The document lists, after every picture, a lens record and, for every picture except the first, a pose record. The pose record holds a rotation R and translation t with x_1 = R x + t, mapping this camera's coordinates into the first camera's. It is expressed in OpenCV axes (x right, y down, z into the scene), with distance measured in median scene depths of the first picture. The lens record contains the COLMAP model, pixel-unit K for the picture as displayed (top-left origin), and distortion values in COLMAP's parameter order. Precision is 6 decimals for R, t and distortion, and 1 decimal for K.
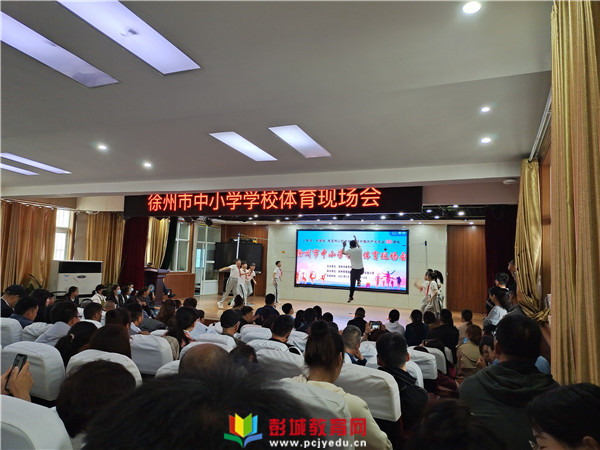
lens RADIAL K [[388.6, 0, 300.2], [0, 388.6, 221.3], [0, 0, 1]] dist [0.003249, -0.000021]
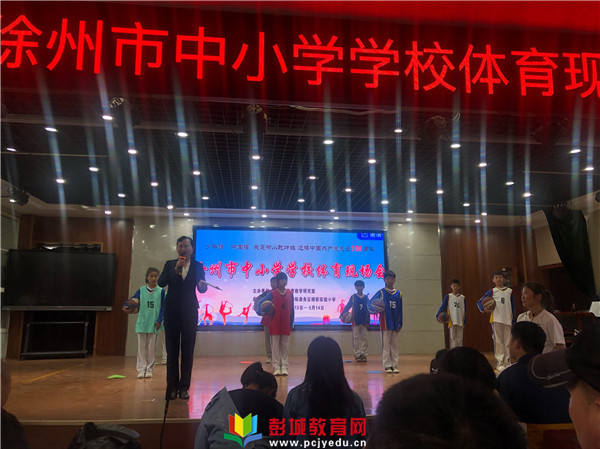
lens RADIAL K [[478.2, 0, 301.9], [0, 478.2, 223.4], [0, 0, 1]] dist [-0.009051, -0.003092]
pose [[0.878932, 0.052116, 0.474090, -0.368079], [-0.019994, 0.997164, -0.072549, 0.119347], [-0.476527, 0.054287, 0.877482, 0.627401]]
